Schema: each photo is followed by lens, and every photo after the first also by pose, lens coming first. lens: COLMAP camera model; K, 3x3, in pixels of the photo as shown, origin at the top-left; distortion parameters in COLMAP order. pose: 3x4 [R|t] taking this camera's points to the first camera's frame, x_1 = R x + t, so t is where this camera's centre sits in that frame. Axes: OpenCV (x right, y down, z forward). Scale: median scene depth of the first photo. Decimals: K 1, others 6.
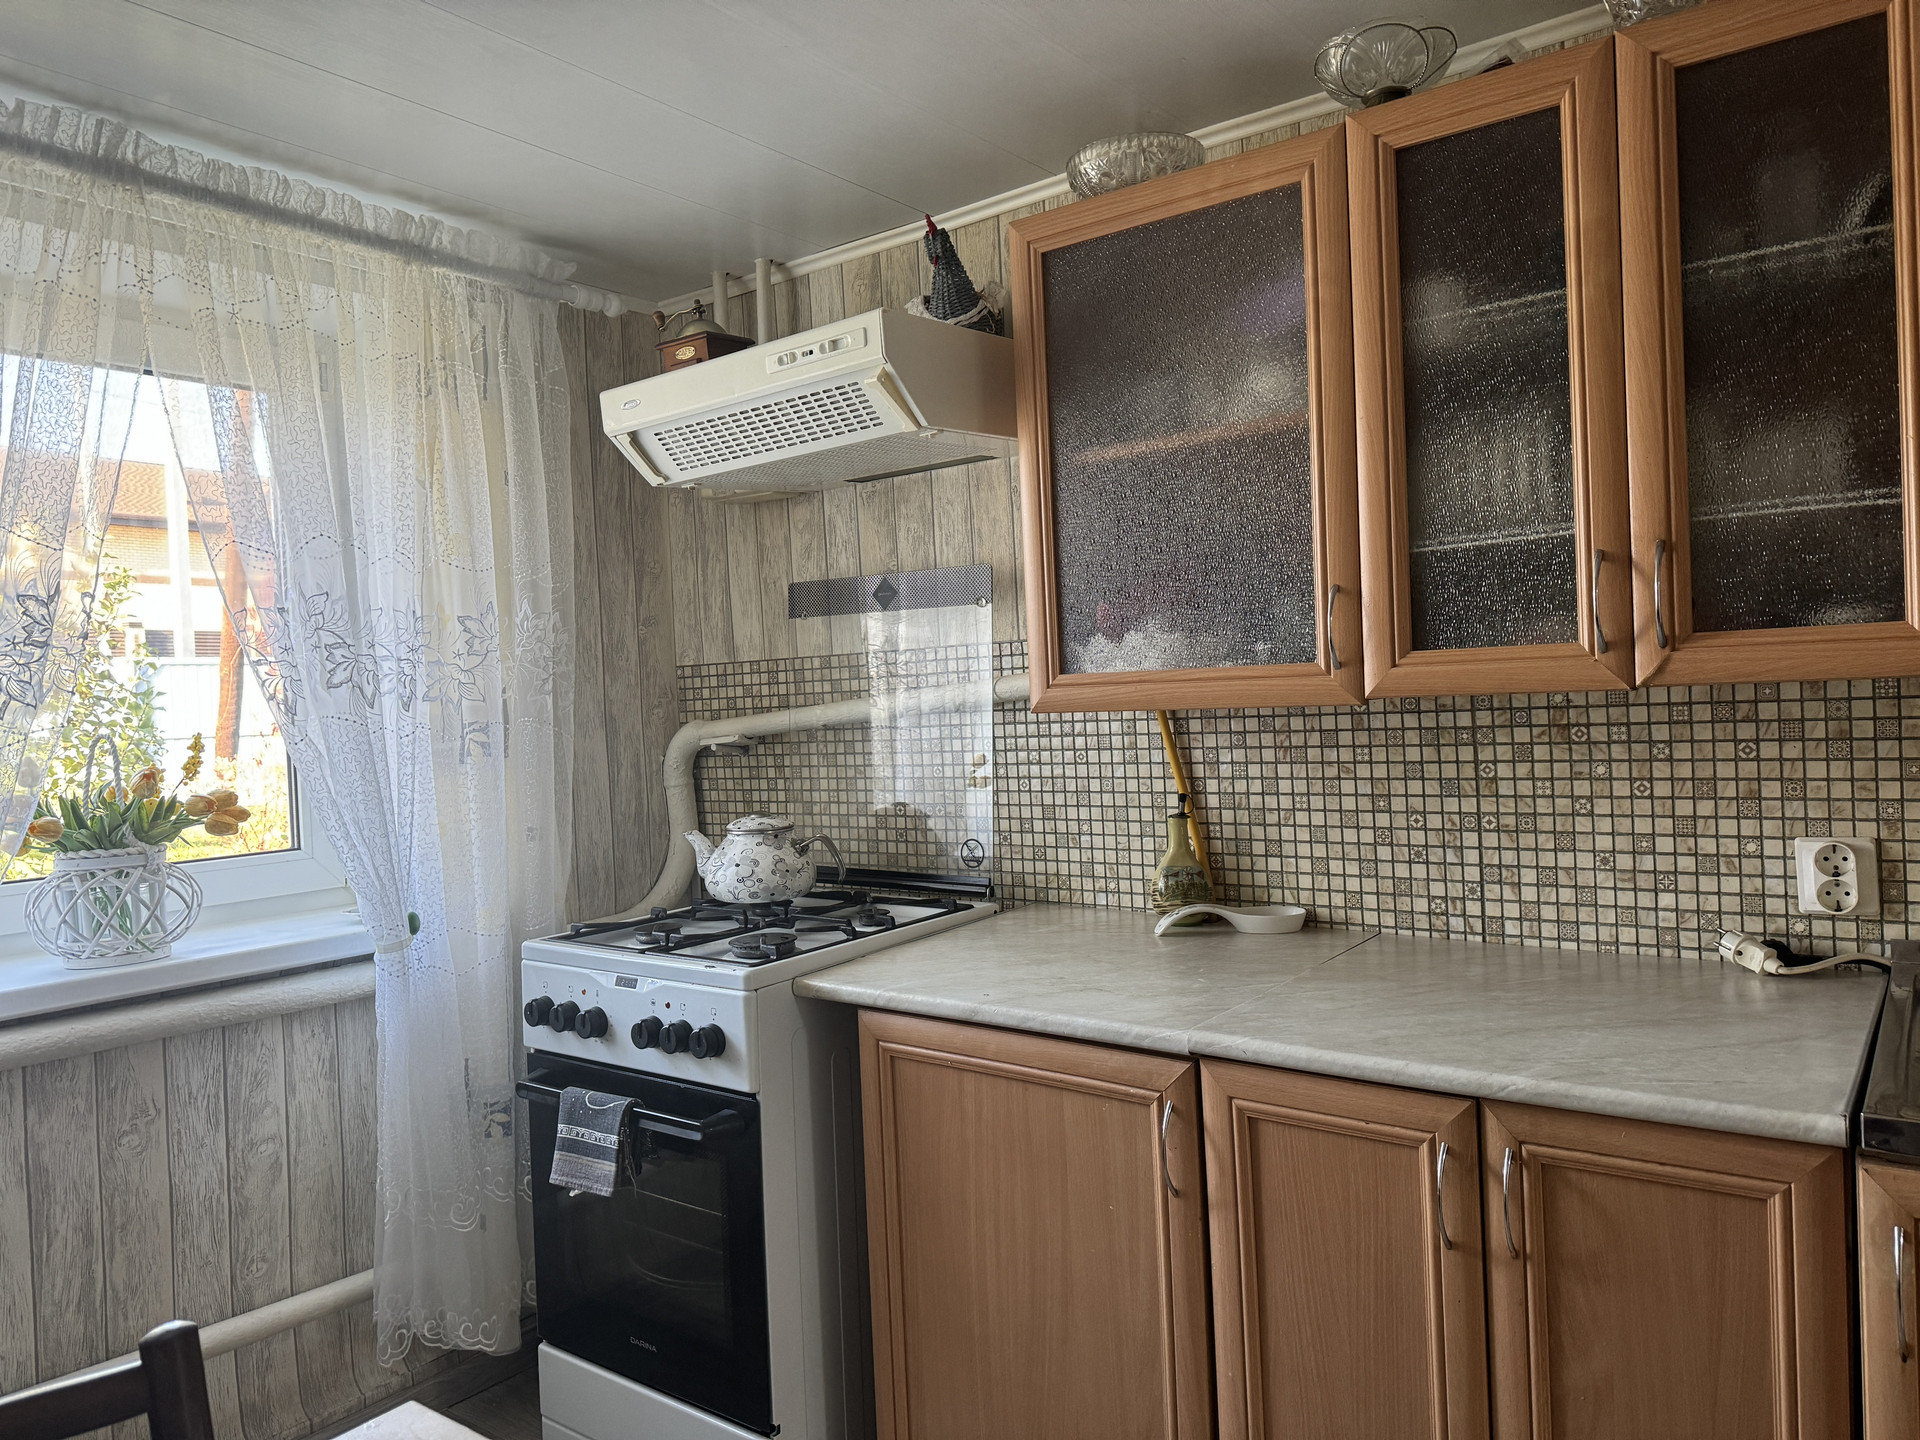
lens RADIAL K [[1335.6, 0, 1015.3], [0, 1335.6, 725.0], [0, 0, 1]] dist [0.039956, -0.060522]
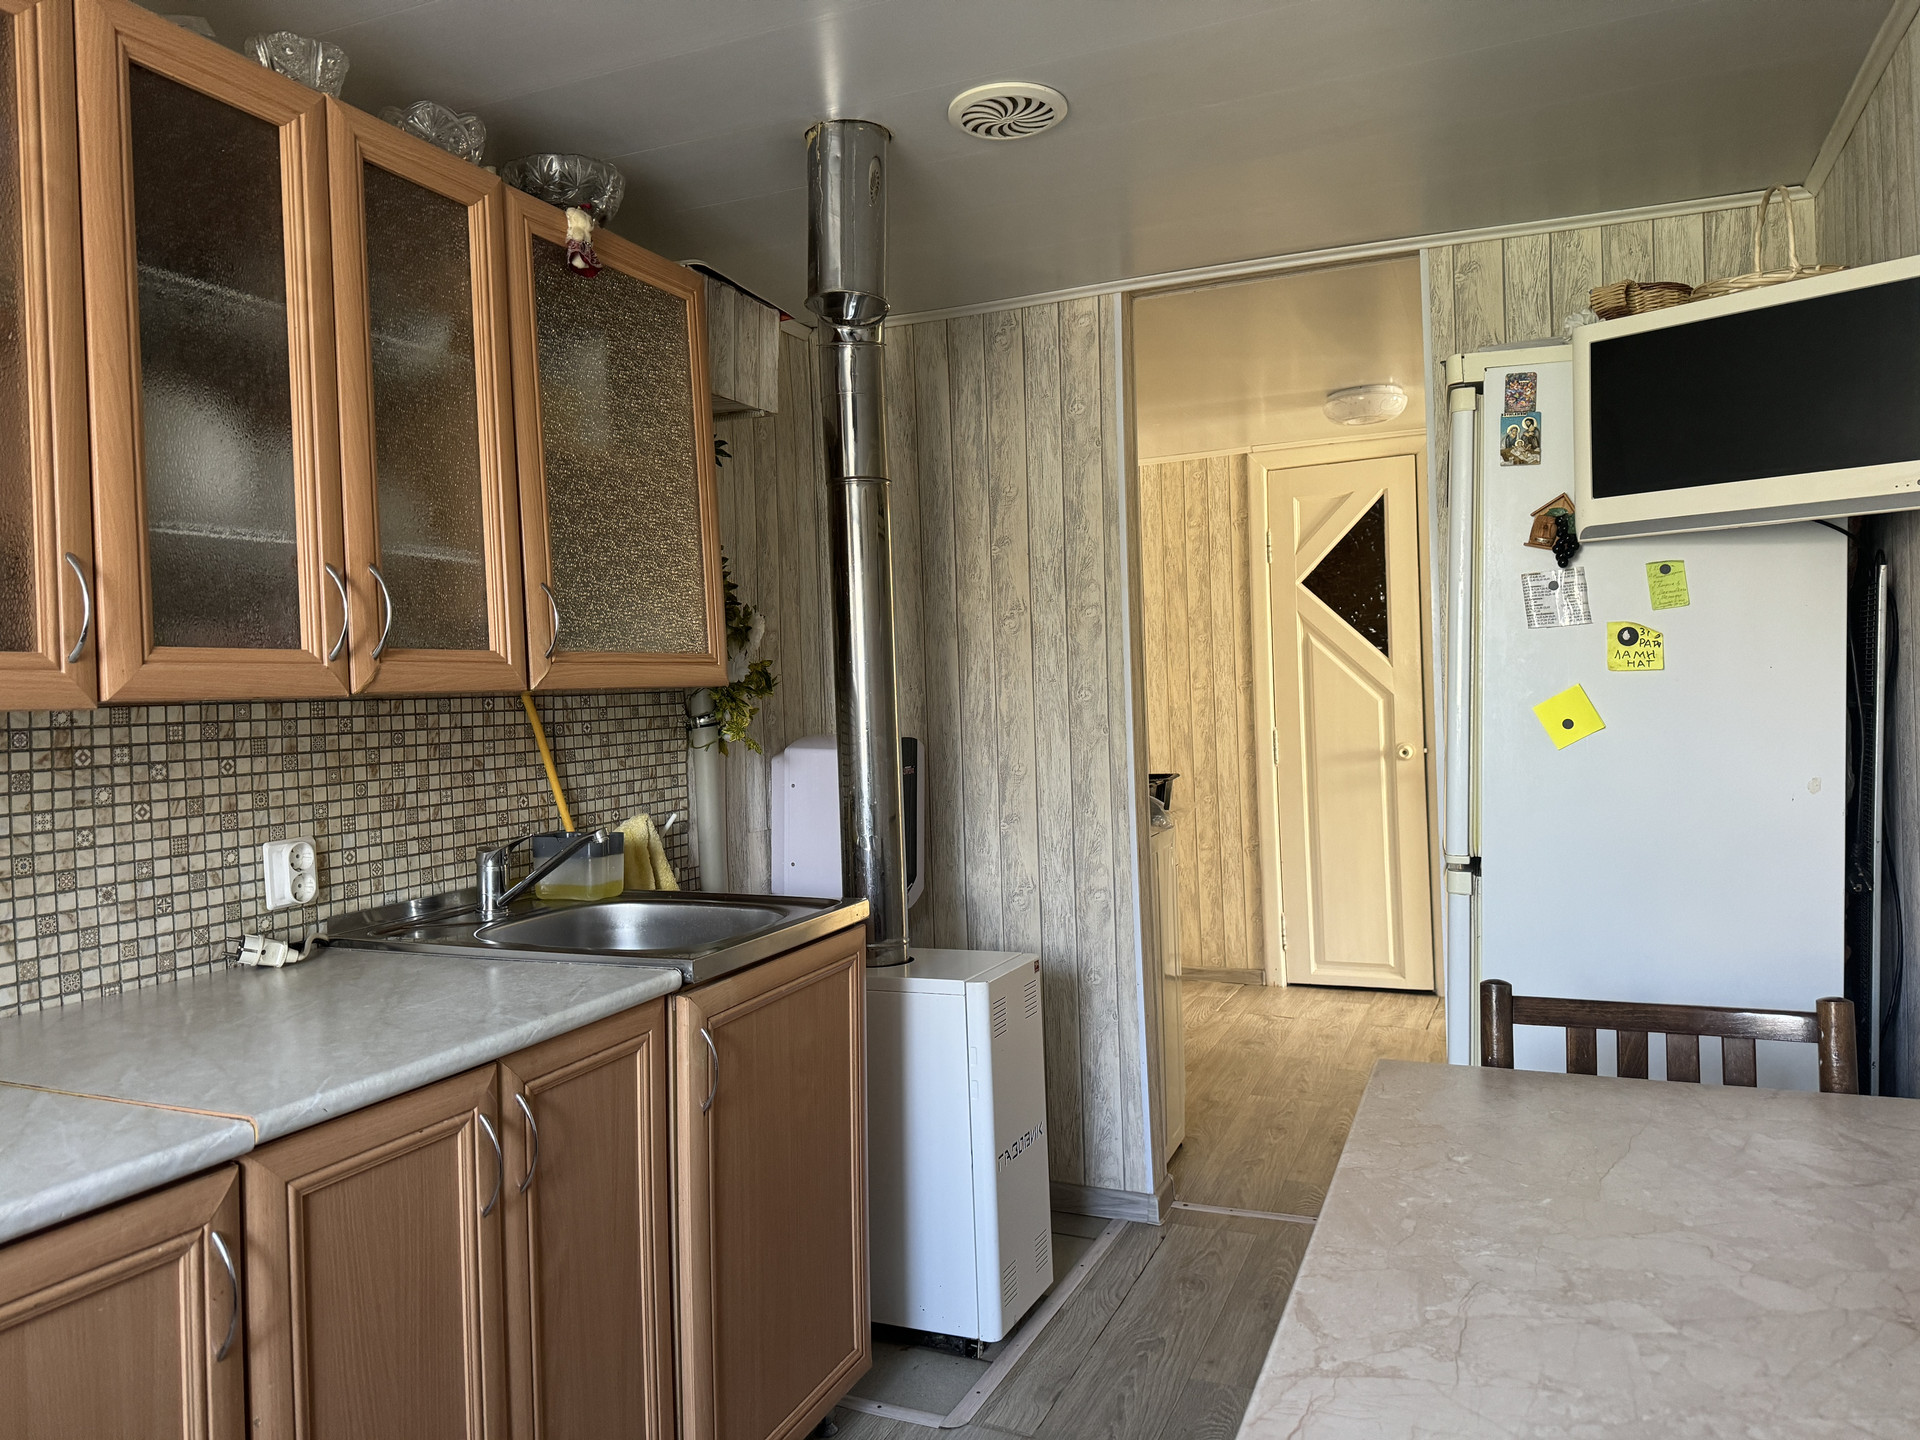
lens RADIAL K [[1335.6, 0, 954.0], [0, 1335.6, 726.0], [0, 0, 1]] dist [0.039956, -0.060522]
pose [[-0.200785, 0.018185, 0.979466, -0.589428], [0.057825, 0.998304, -0.006681, 0.025529], [-0.977927, 0.055296, -0.201496, 0.621708]]
